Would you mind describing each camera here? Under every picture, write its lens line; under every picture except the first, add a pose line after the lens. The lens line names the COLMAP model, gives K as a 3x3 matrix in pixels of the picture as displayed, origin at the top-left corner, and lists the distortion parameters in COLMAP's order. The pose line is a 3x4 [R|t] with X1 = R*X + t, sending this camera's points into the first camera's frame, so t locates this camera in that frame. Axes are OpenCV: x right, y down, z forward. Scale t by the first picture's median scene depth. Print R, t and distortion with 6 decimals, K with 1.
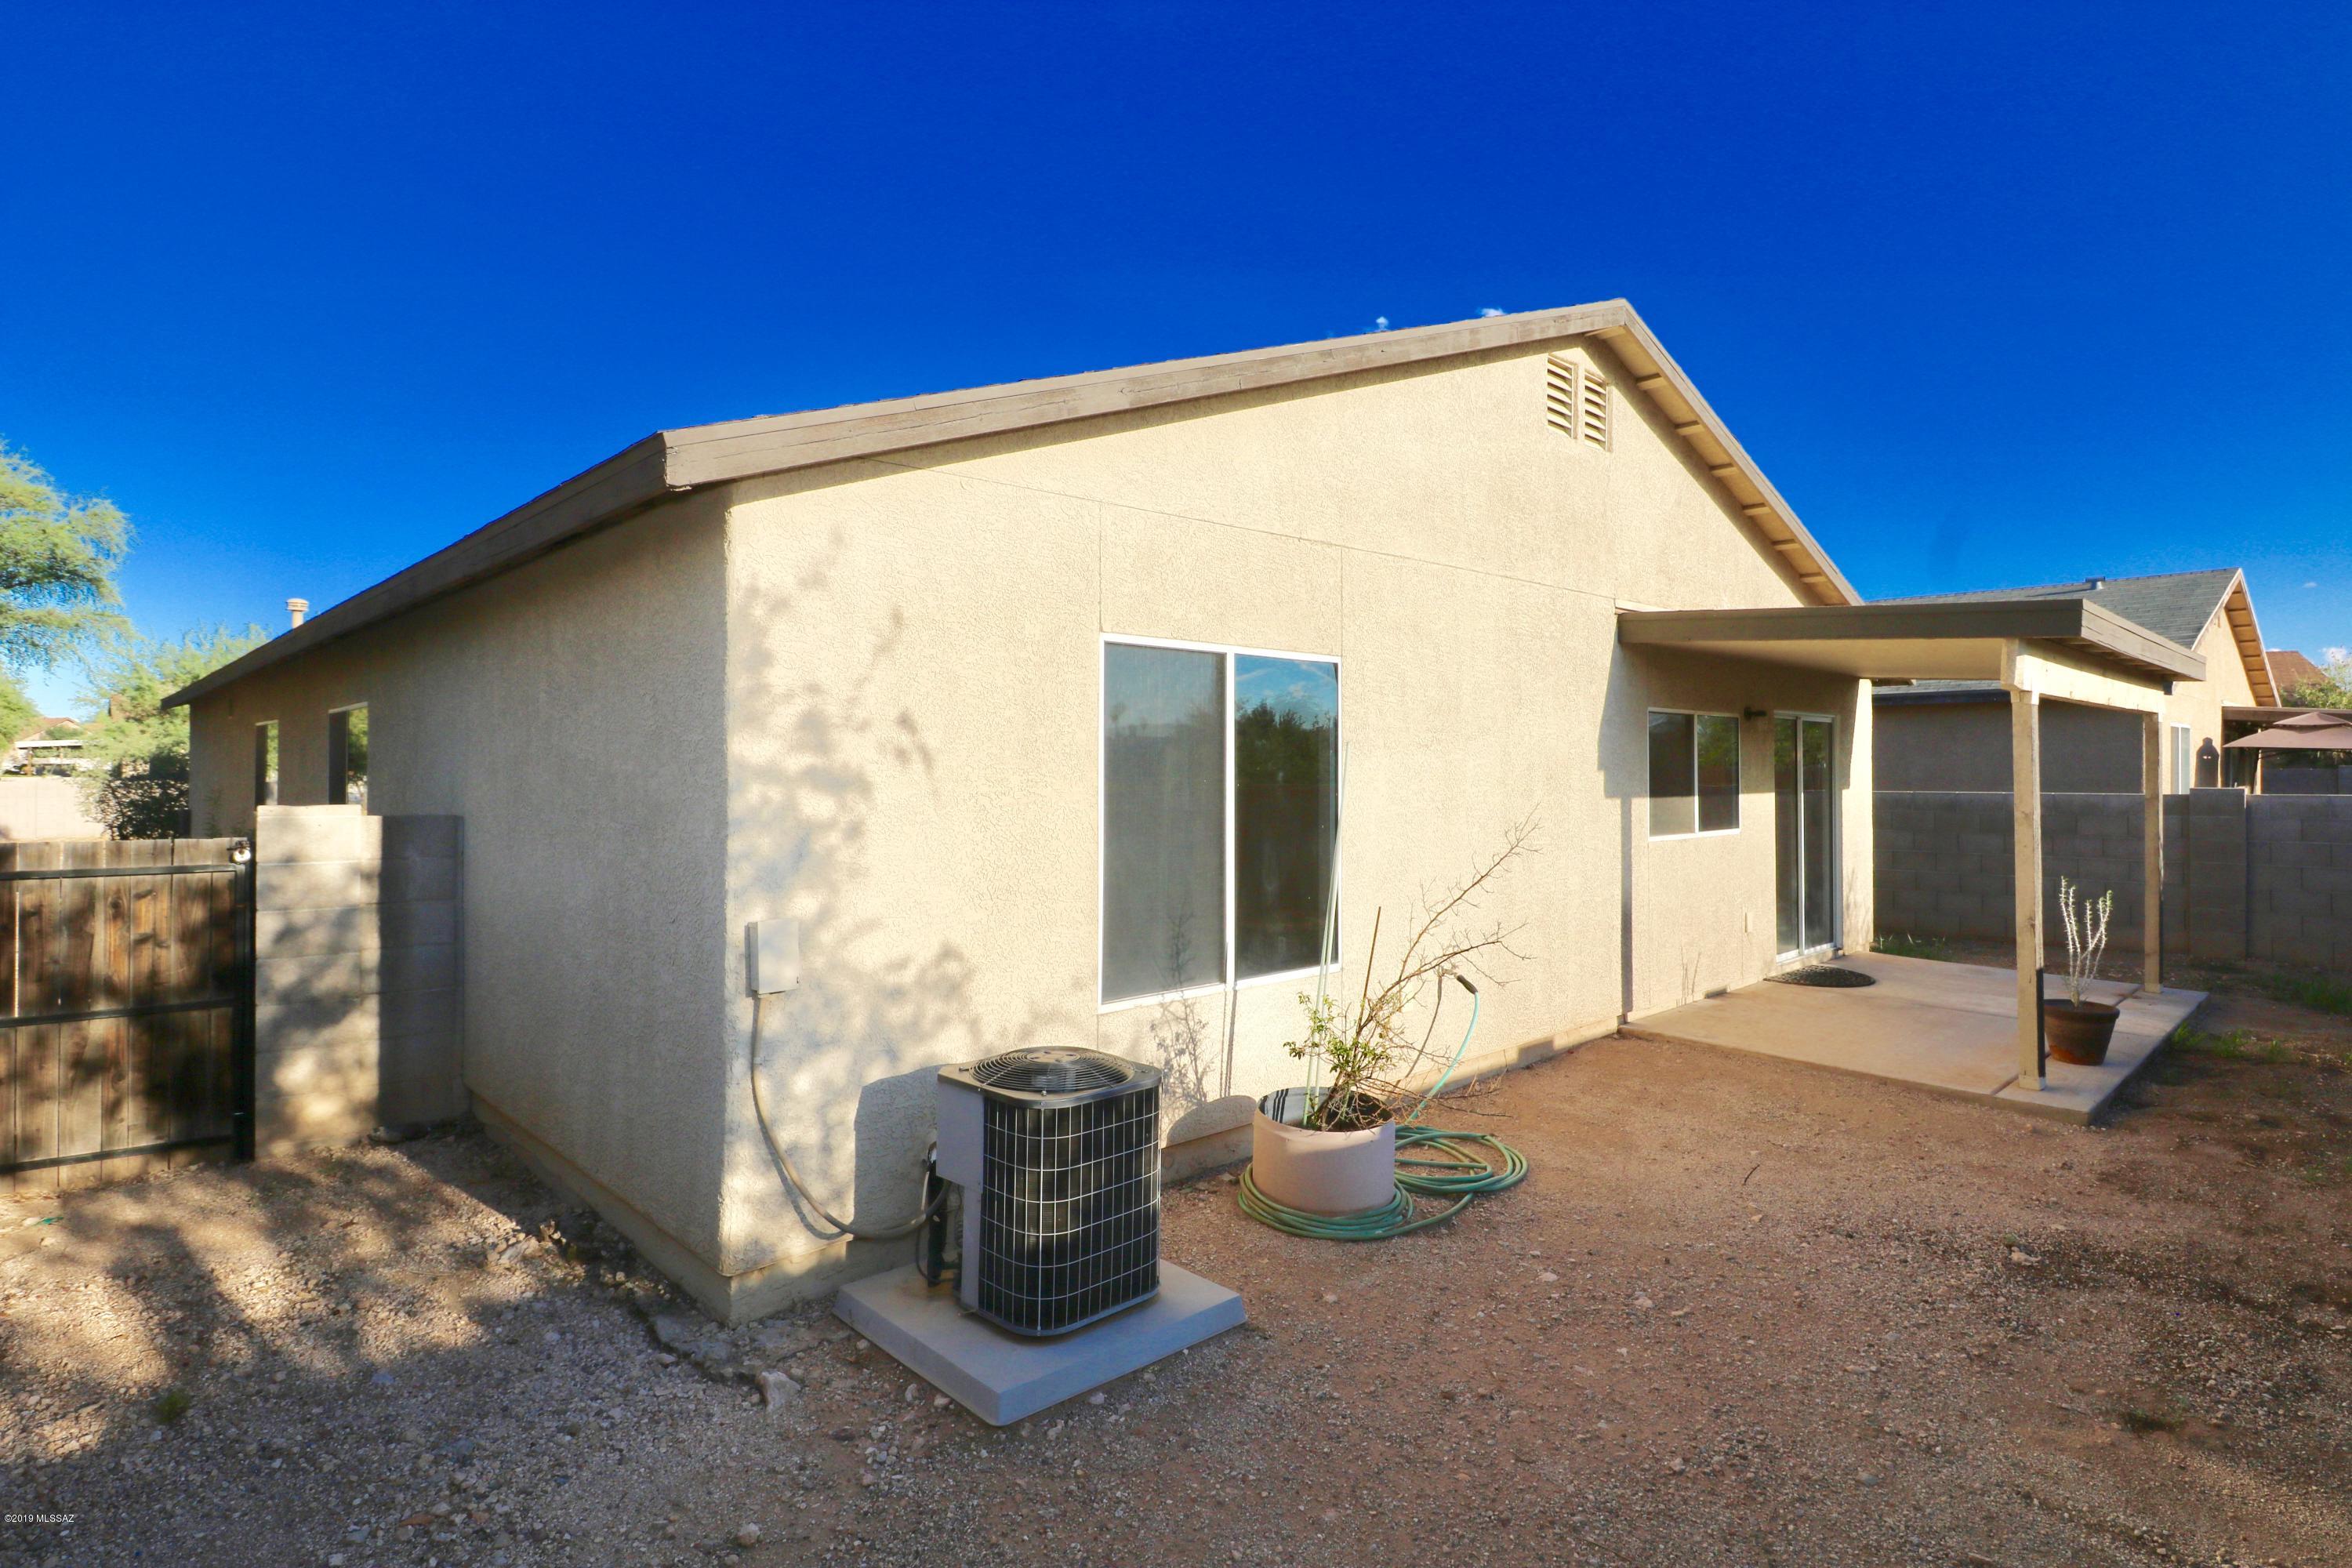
lens RADIAL K [[1204.1, 0, 1168.2], [0, 1204.1, 768.7], [0, 0, 1]] dist [-0.002728, -0.000507]
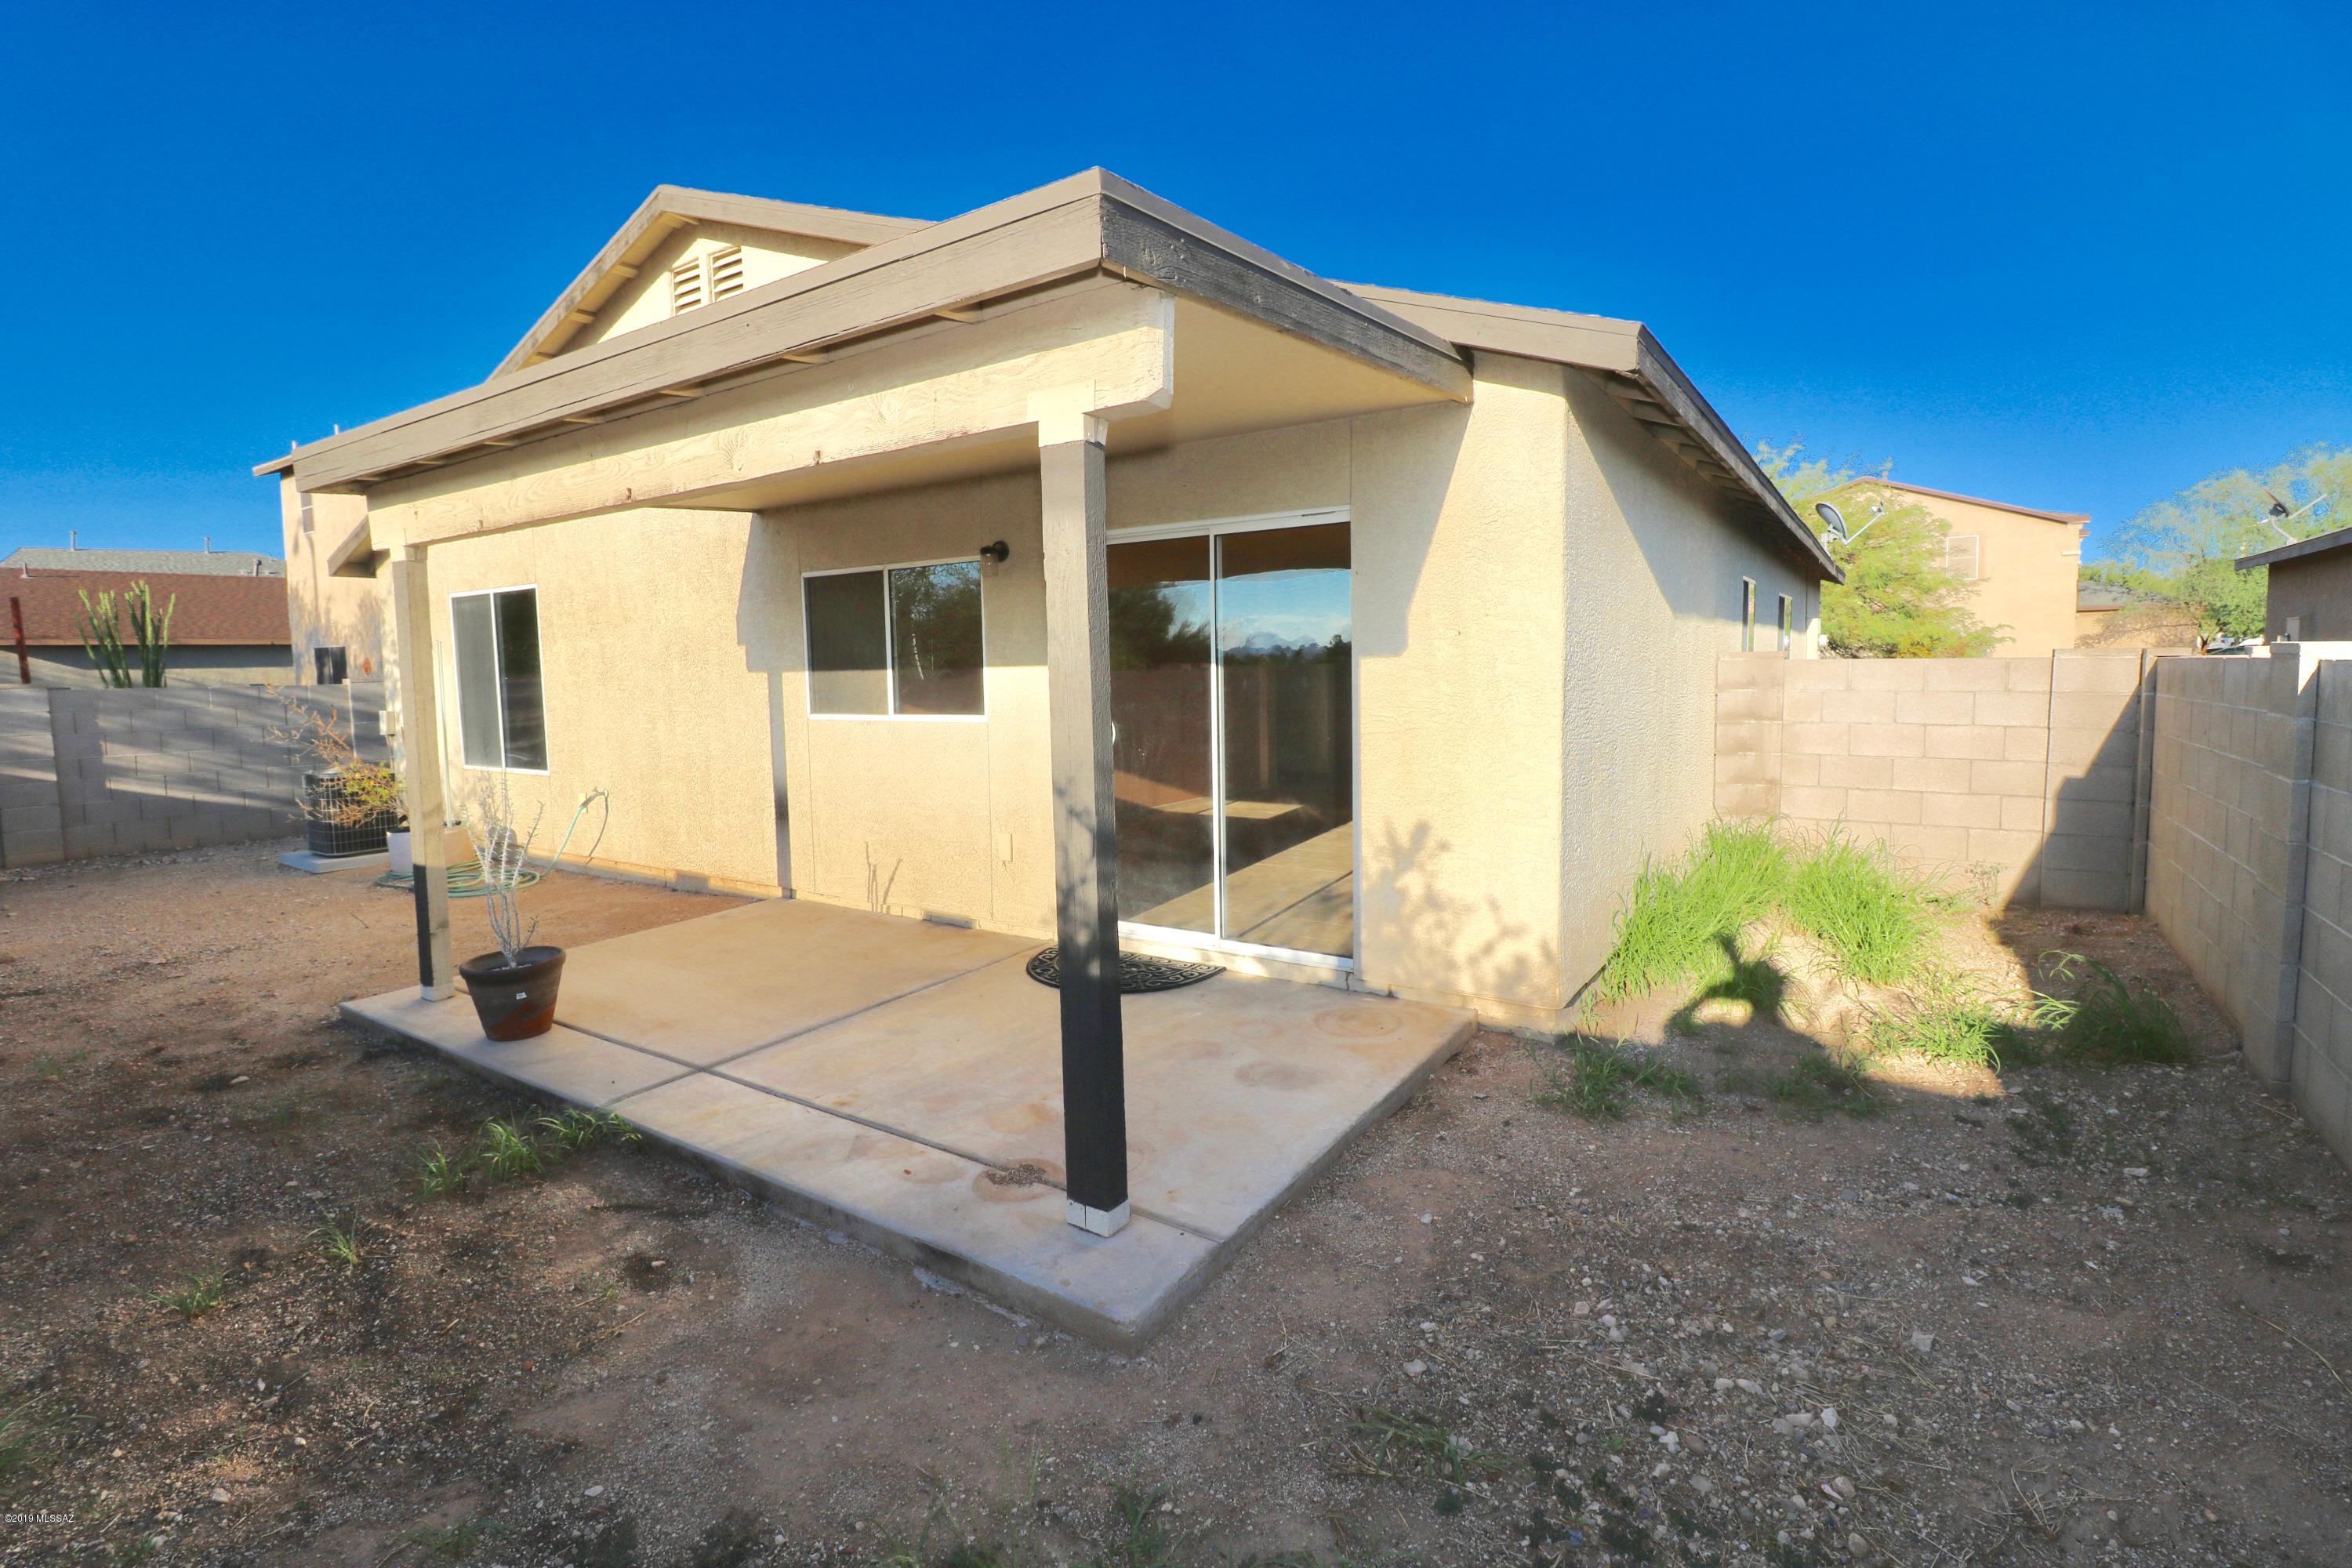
lens RADIAL K [[1090.0, 0, 1183.7], [0, 1090.0, 766.4], [0, 0, 1]] dist [-0.009157, -0.002761]
pose [[0.214333, 0.084531, -0.973096, 1.158238], [0.016032, 0.995810, 0.090035, 0.023634], [0.976629, -0.034898, 0.212079, 0.992866]]
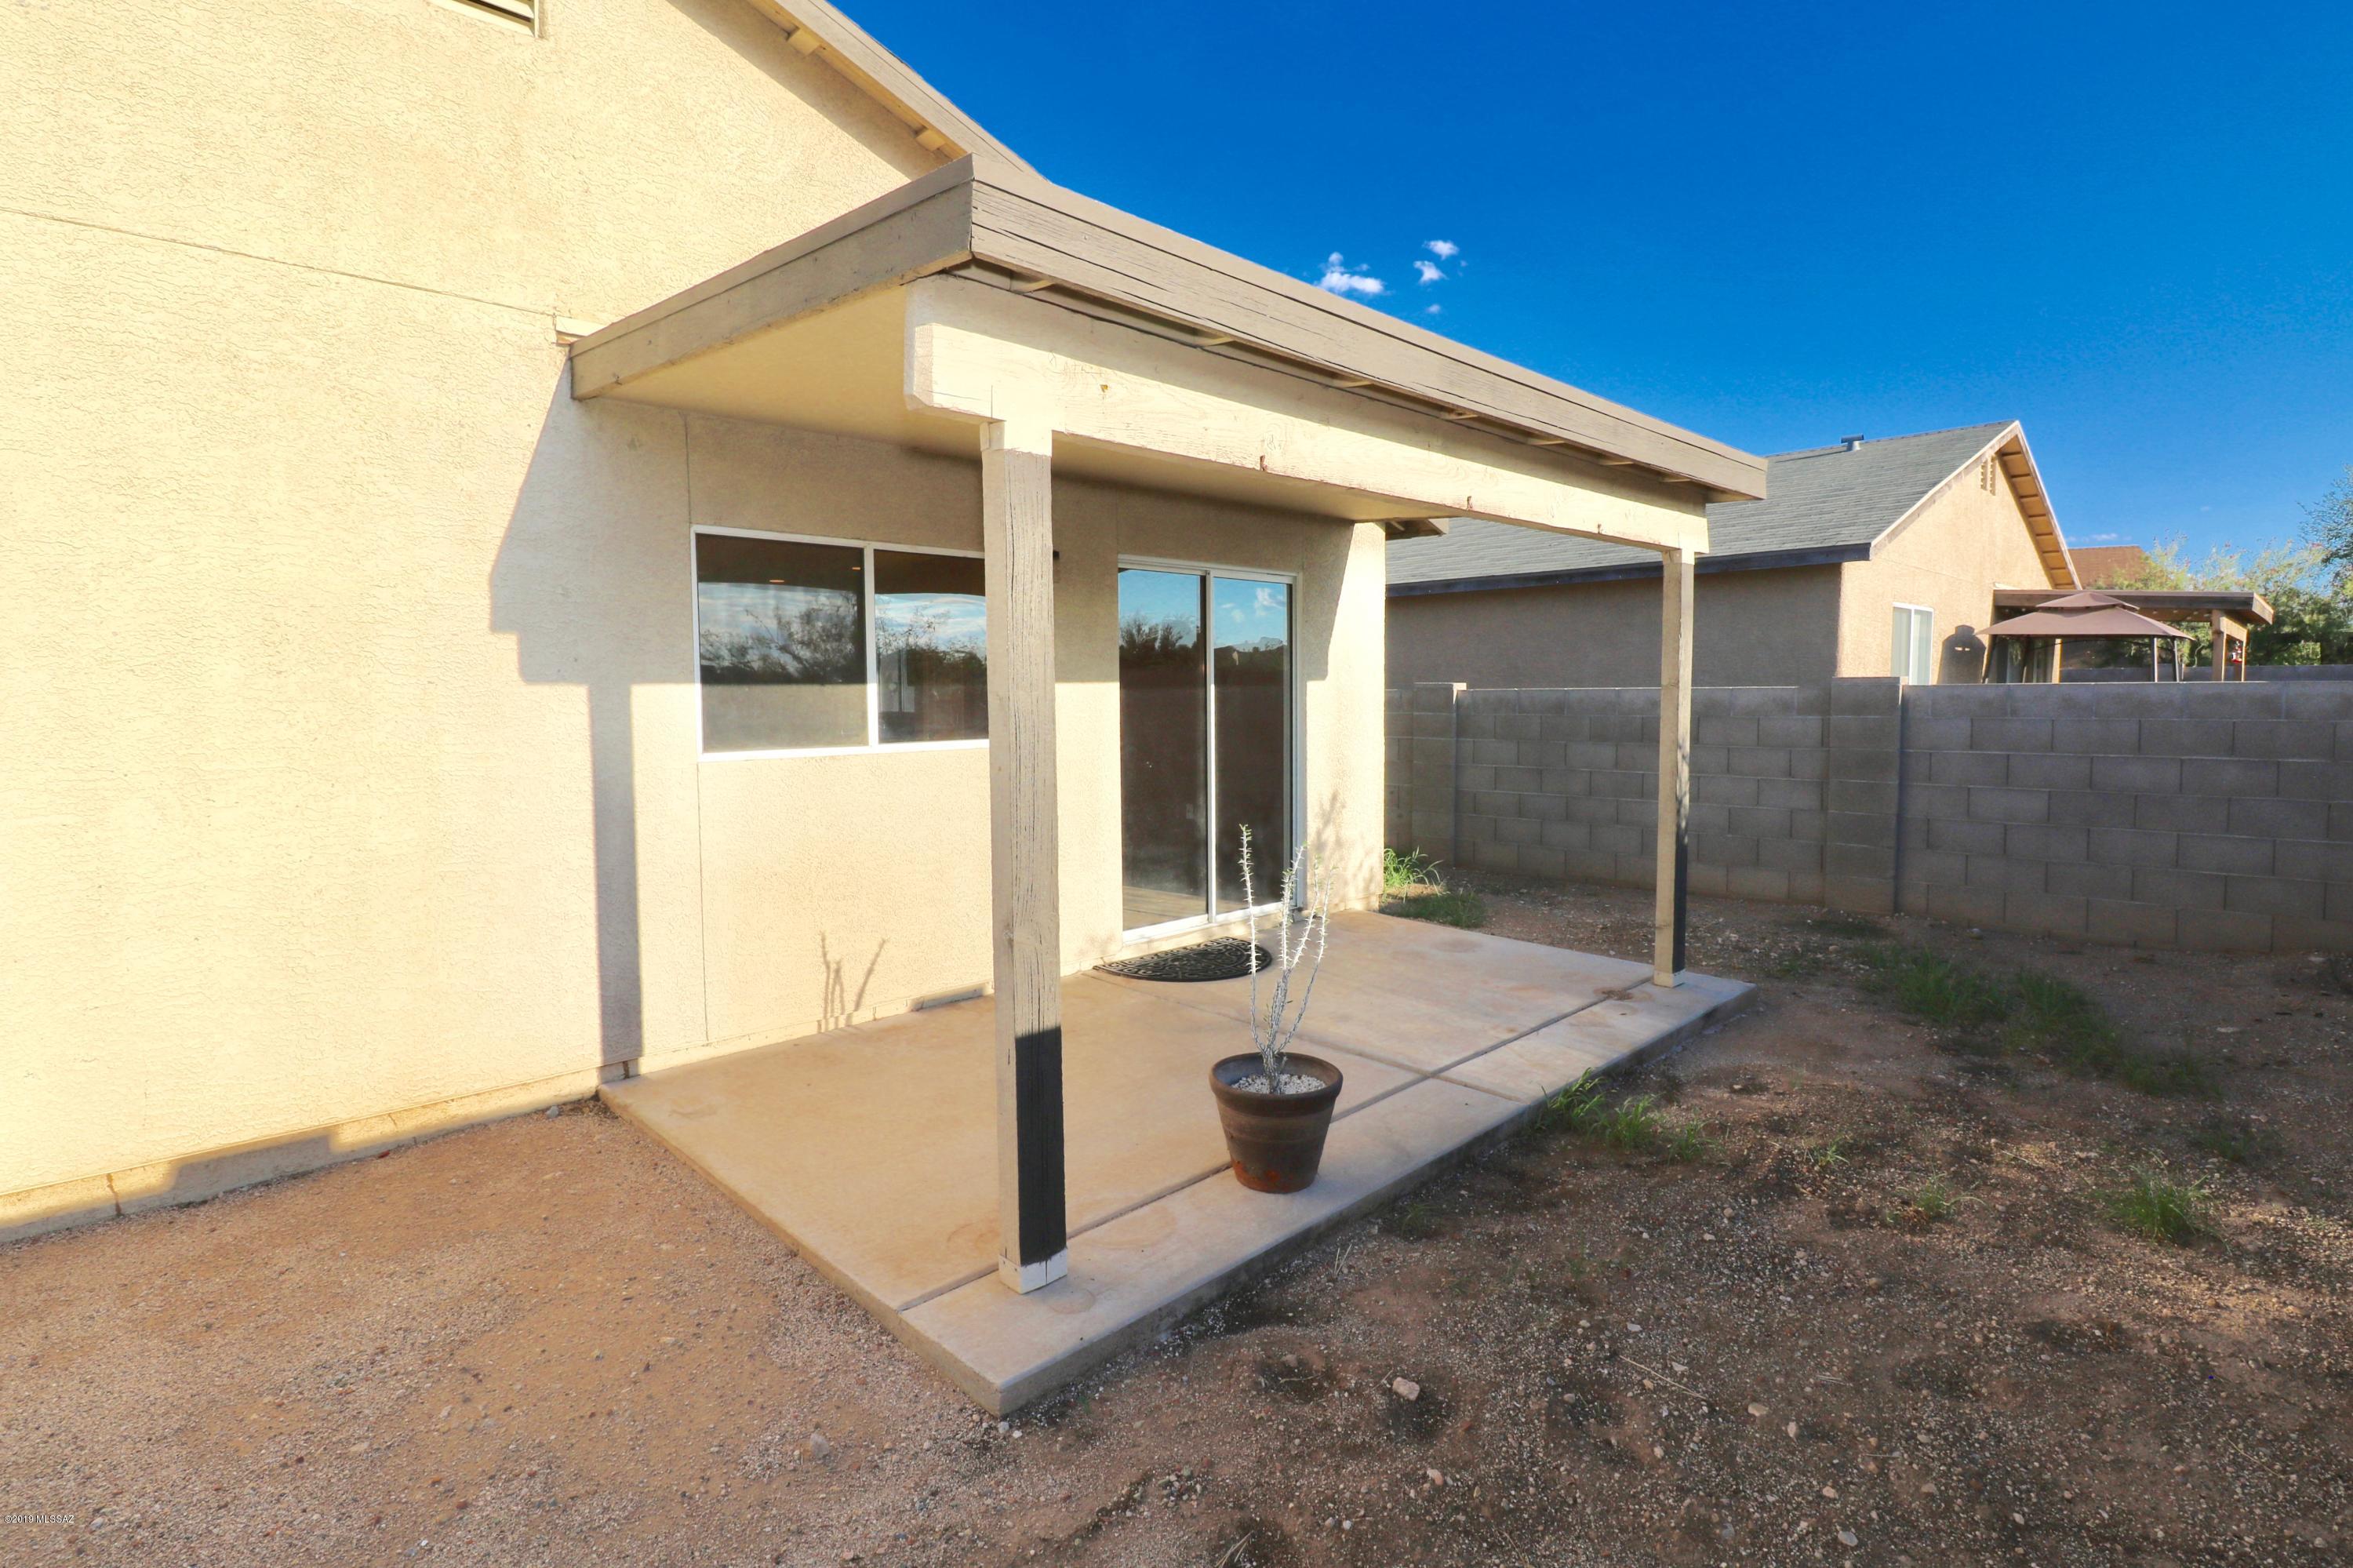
lens RADIAL K [[1090.5, 0, 1183.1], [0, 1090.5, 766.1], [0, 0, 1]] dist [-0.009157, -0.002761]
pose [[0.999976, -0.006902, -0.000946, 0.567325], [0.006952, 0.997436, 0.071232, 0.024742], [0.000452, -0.071237, 0.997459, 0.429025]]
